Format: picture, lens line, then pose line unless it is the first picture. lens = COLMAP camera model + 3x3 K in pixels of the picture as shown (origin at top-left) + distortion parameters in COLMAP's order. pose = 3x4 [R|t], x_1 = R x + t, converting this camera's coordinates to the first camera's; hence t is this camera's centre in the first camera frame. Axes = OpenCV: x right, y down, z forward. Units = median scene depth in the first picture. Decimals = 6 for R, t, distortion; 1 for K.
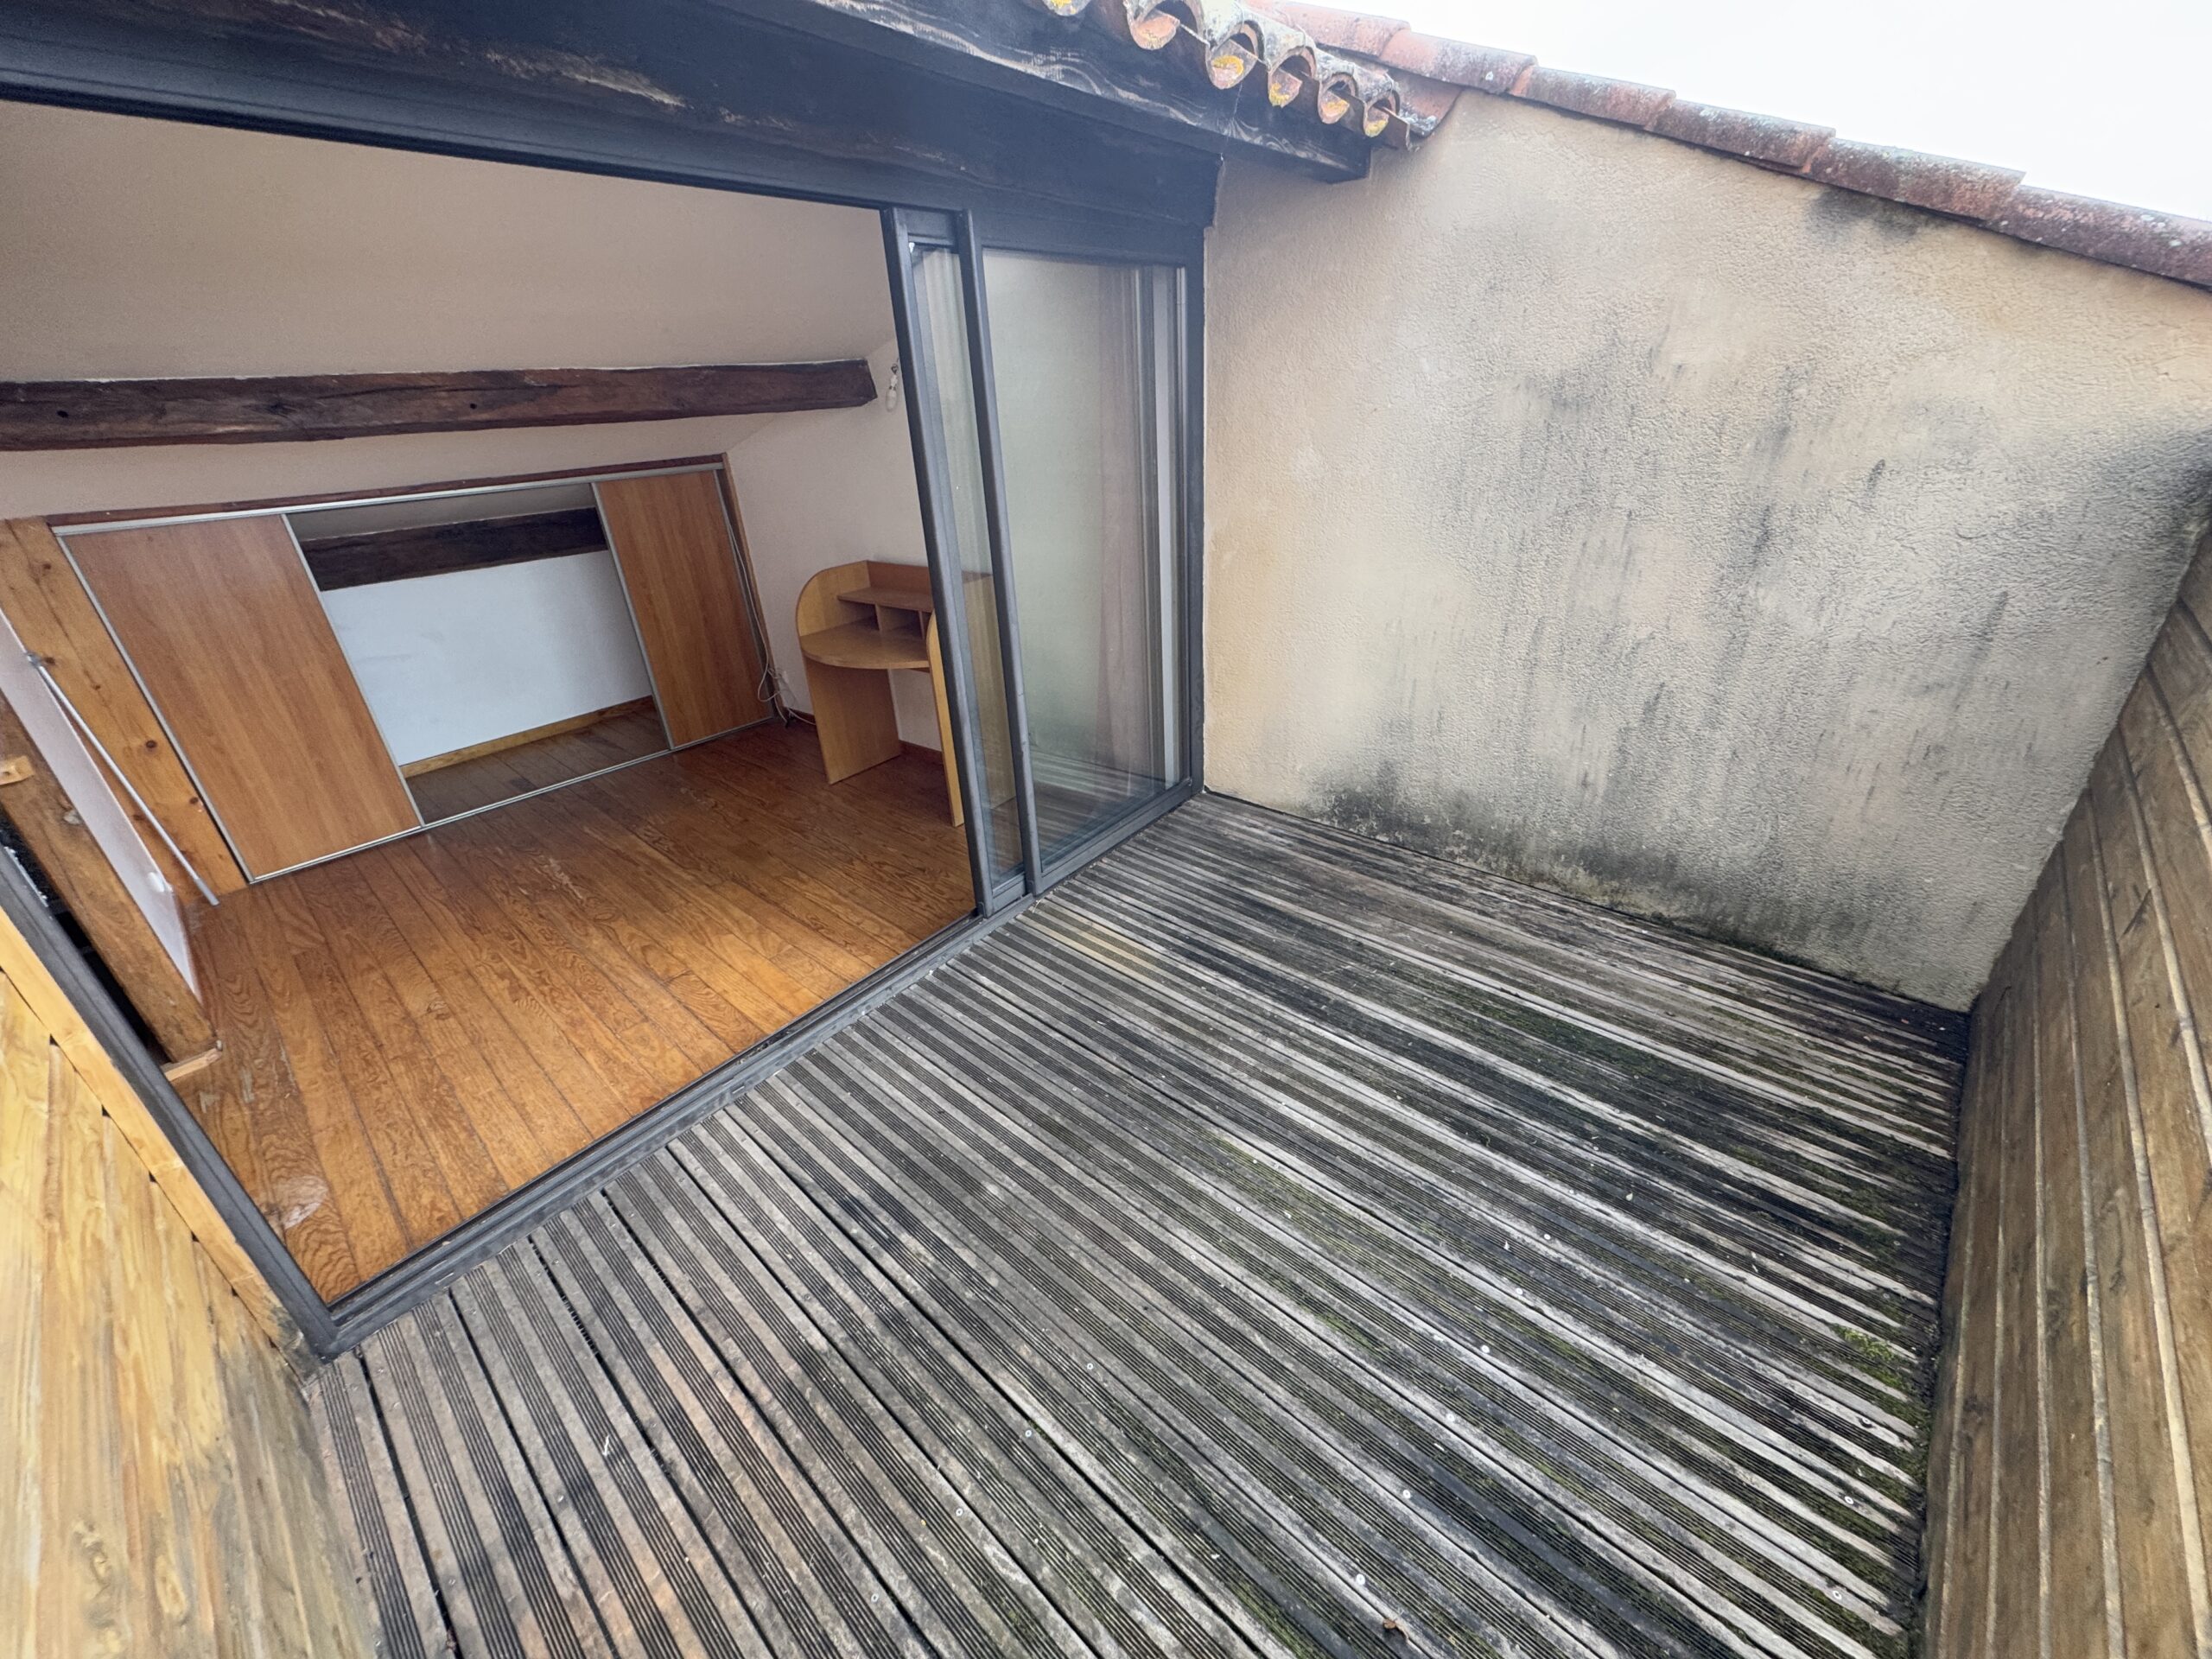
lens RADIAL K [[876.3, 0, 1106.0], [0, 876.3, 829.5], [0, 0, 1]] dist [-0.002239, -0.000423]
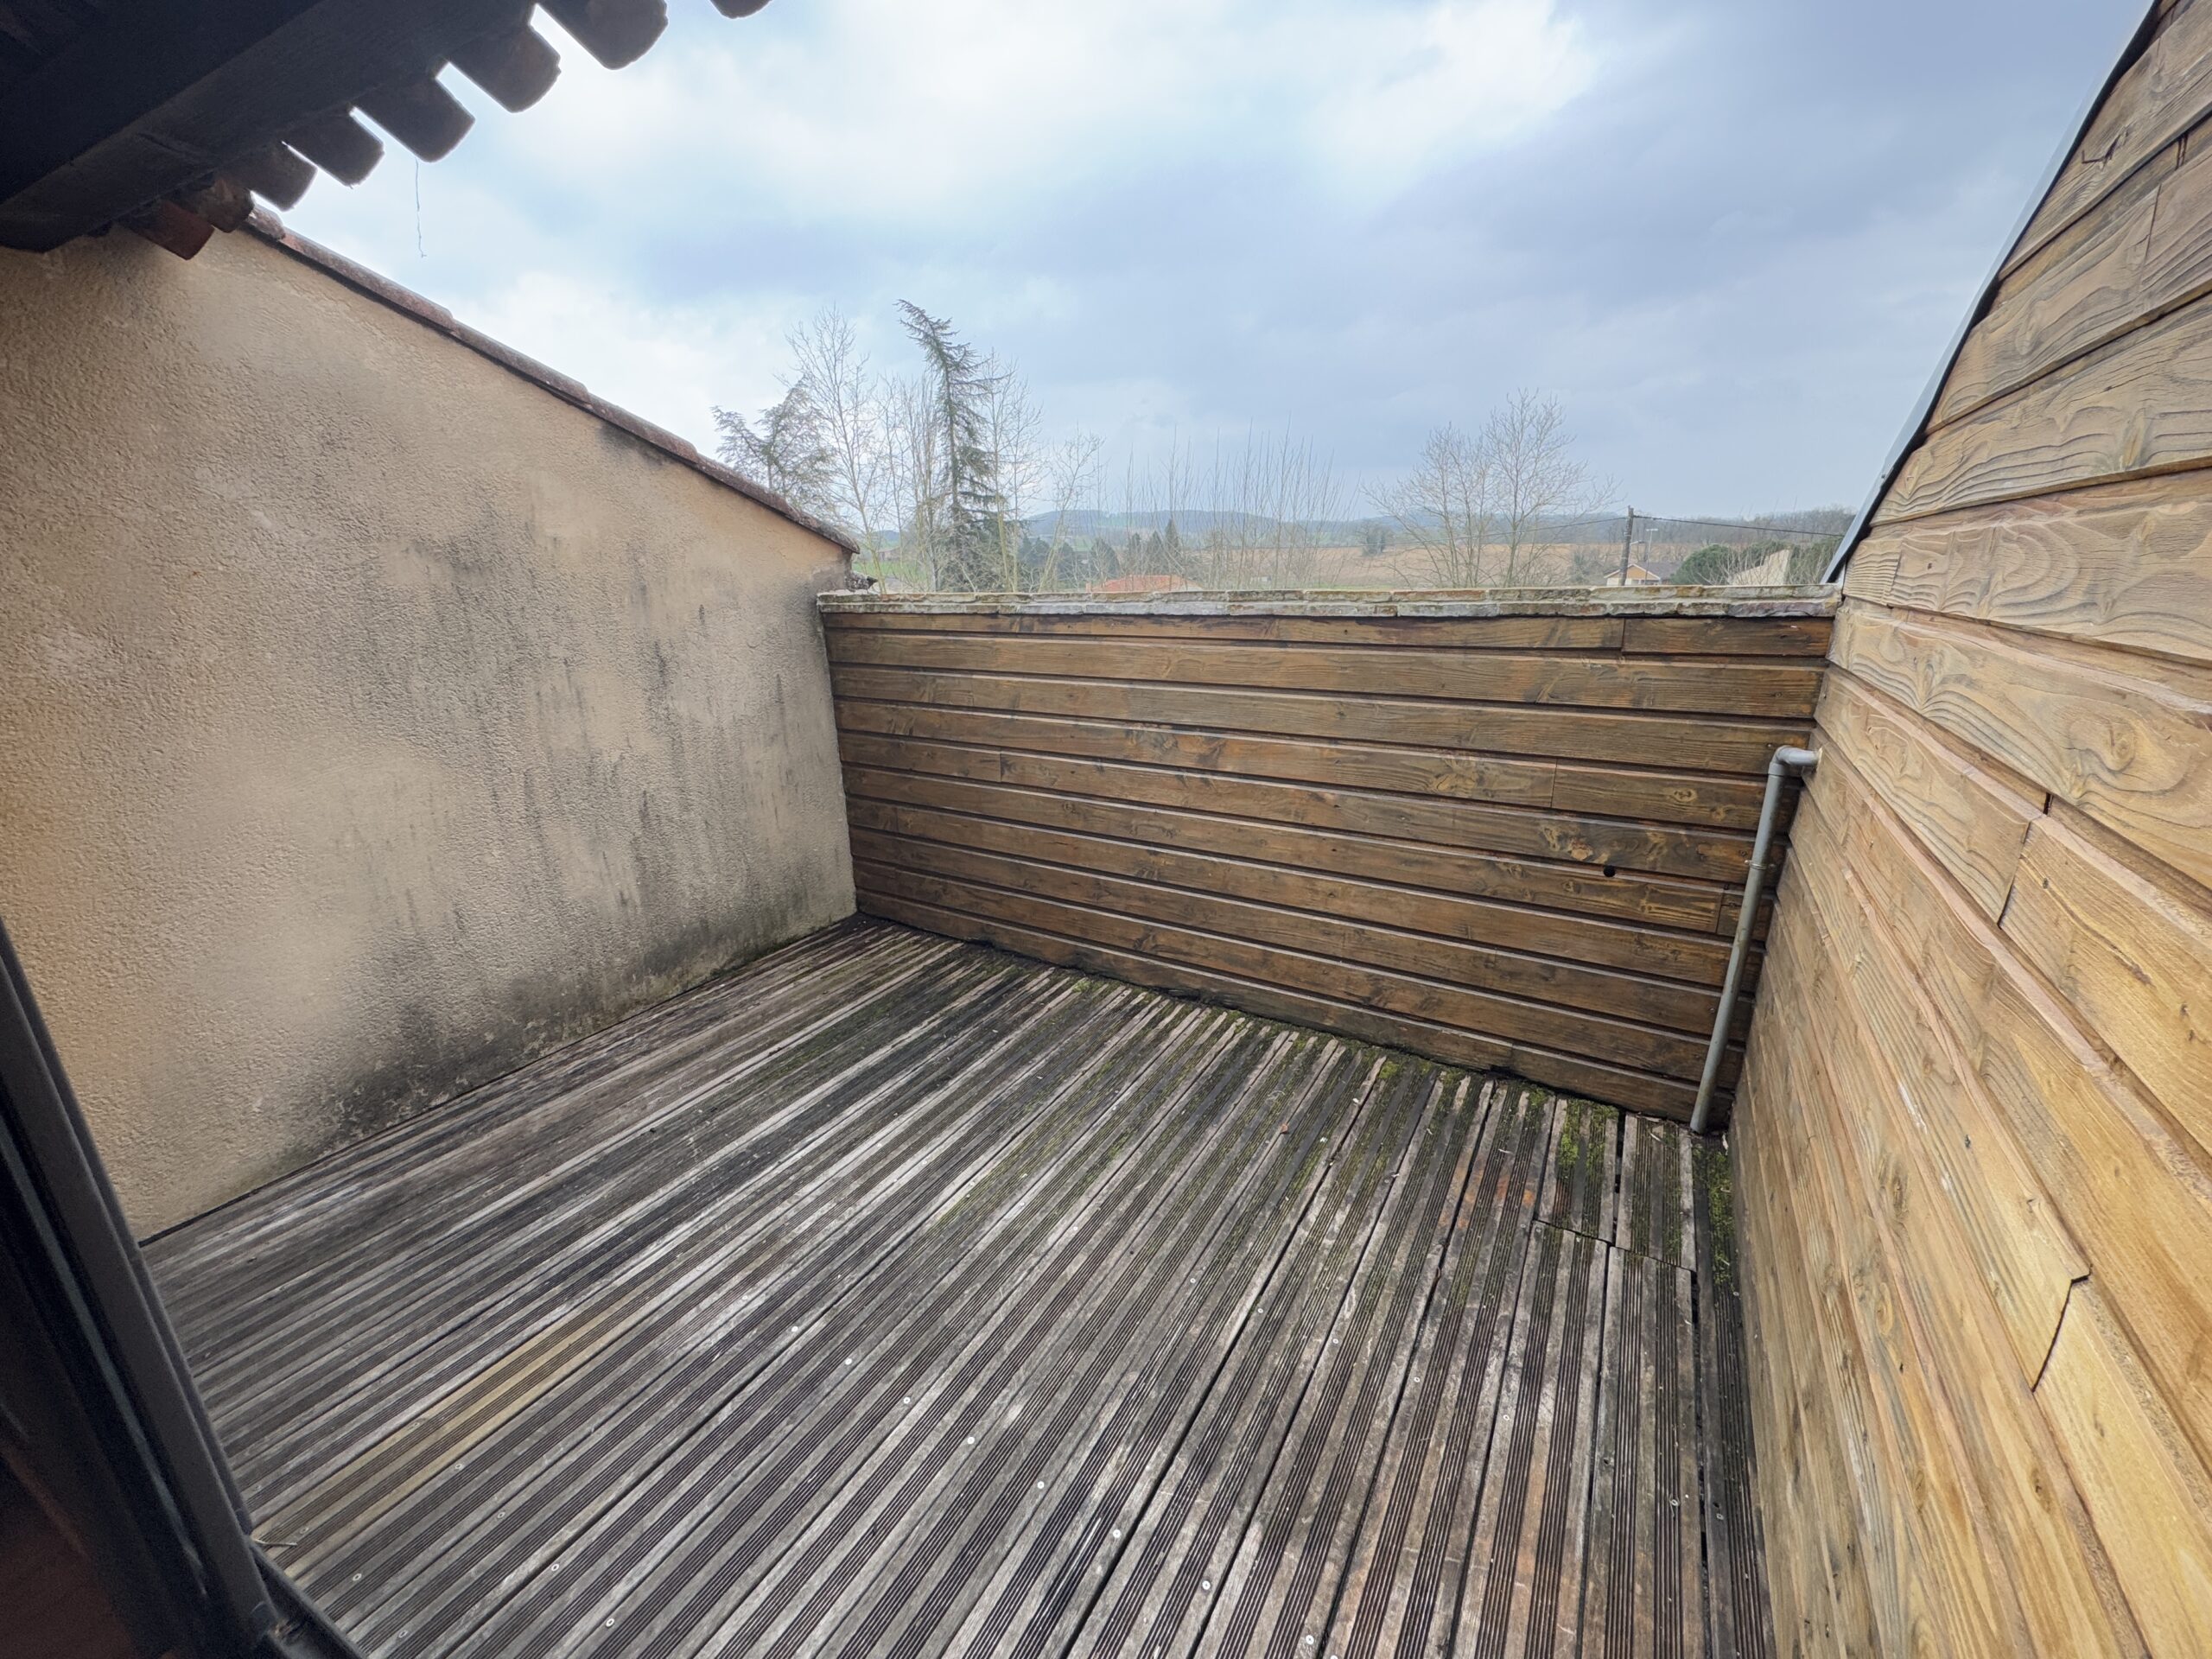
lens RADIAL K [[876.3, 0, 1106.0], [0, 876.3, 829.5], [0, 0, 1]] dist [-0.002239, -0.000423]
pose [[-0.197069, -0.234249, 0.951993, -0.611097], [0.471813, 0.828533, 0.301538, -0.183527], [-0.859393, 0.508586, -0.052757, 0.543088]]
